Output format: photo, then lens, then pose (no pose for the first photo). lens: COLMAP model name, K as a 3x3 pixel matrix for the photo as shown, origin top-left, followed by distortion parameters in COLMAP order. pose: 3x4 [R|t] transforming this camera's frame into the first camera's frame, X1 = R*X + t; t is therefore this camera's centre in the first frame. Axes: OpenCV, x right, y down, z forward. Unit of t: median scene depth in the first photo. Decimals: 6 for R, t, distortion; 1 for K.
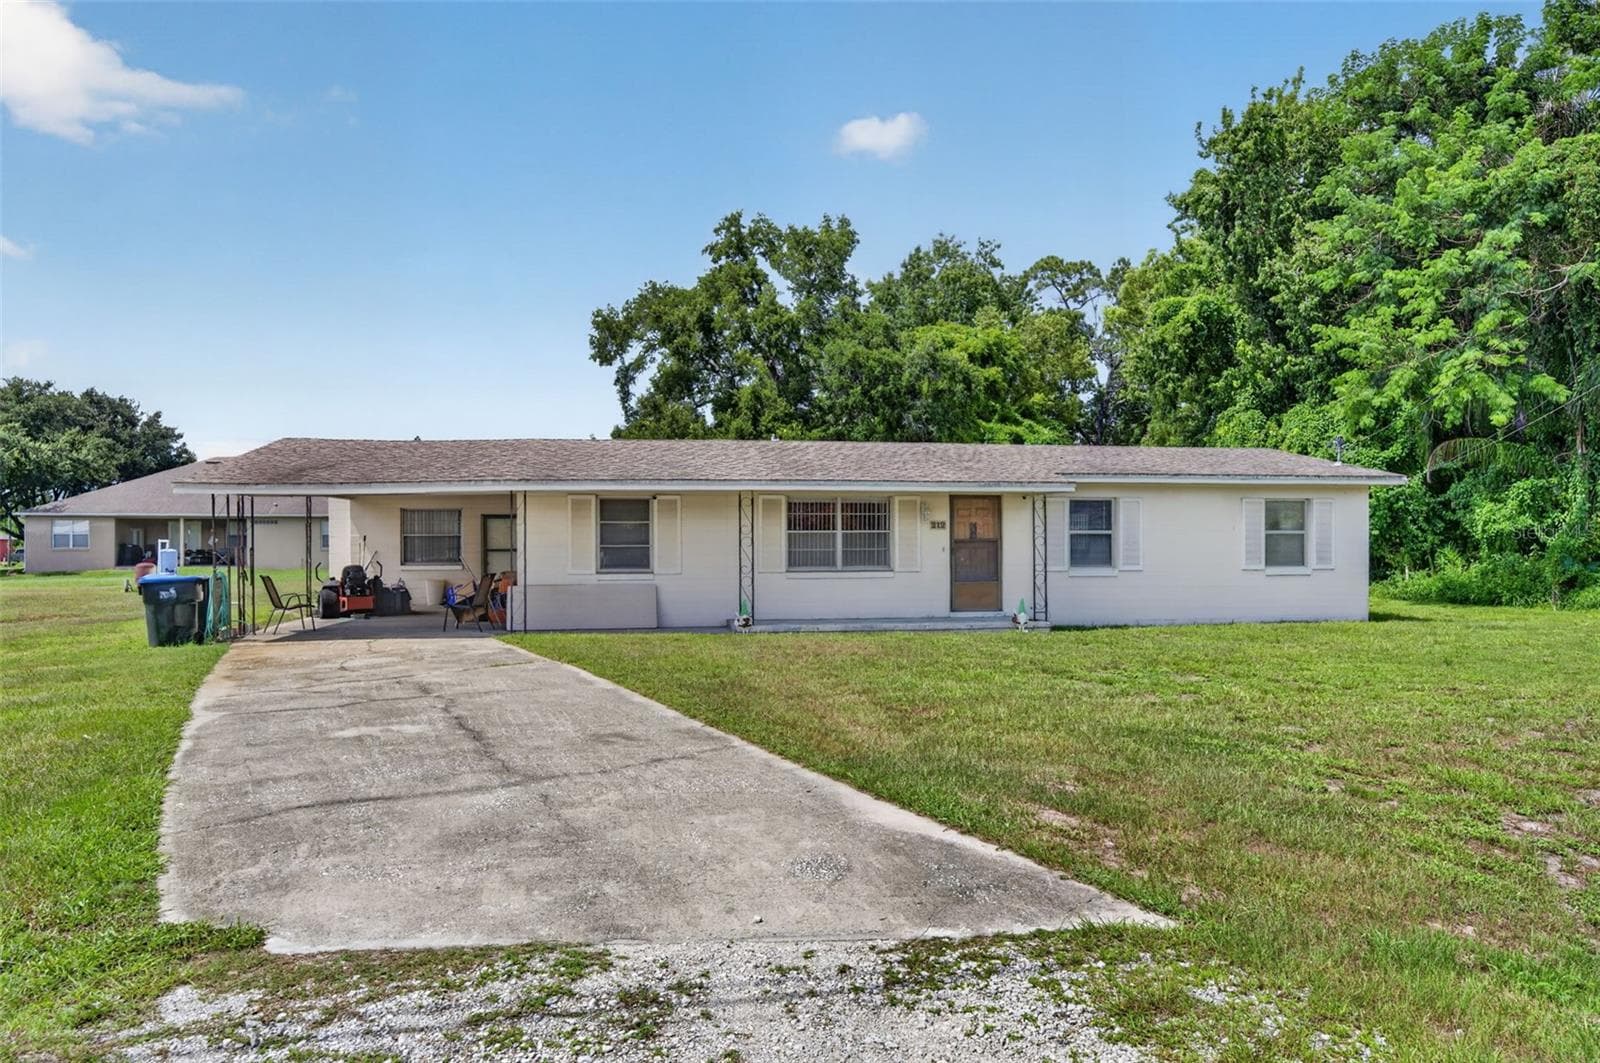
lens RADIAL K [[830.9, 0, 840.0], [0, 830.9, 532.7], [0, 0, 1]] dist [-0.003831, 0.001523]
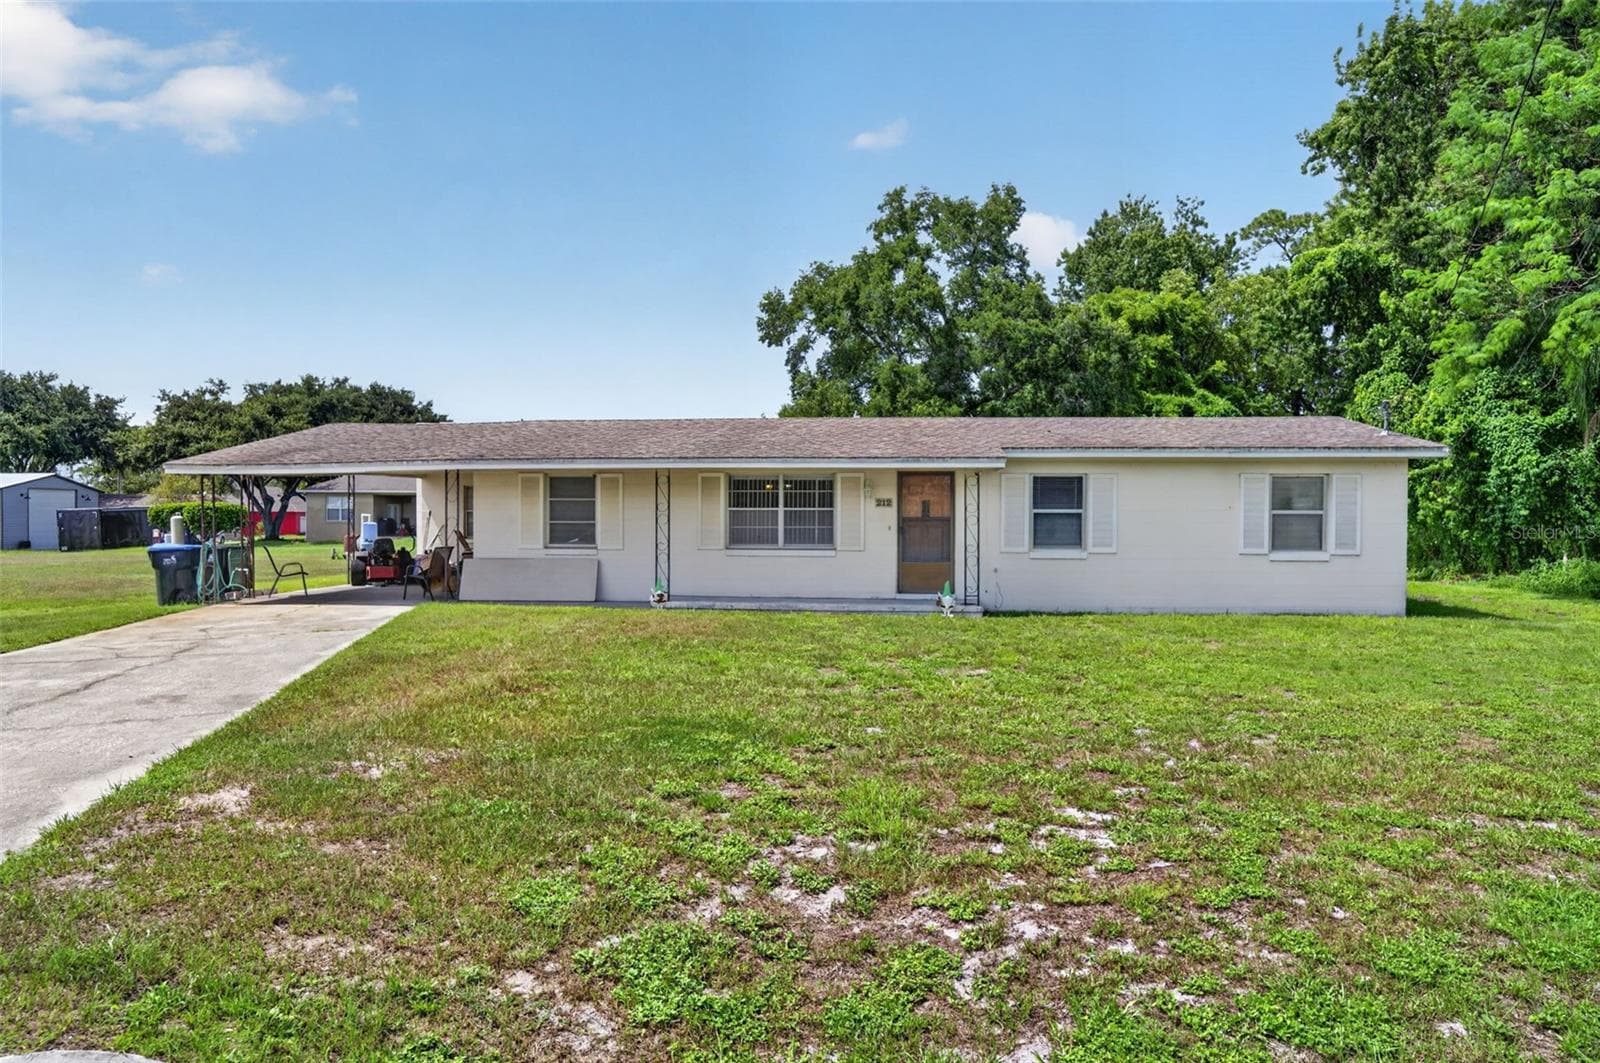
lens RADIAL K [[830.9, 0, 840.0], [0, 830.9, 532.7], [0, 0, 1]] dist [-0.003831, 0.001523]
pose [[0.979050, 0.010158, -0.203364, 0.241485], [-0.004579, 0.999601, 0.027885, -0.001021], [0.203566, -0.026369, 0.978706, 0.042744]]
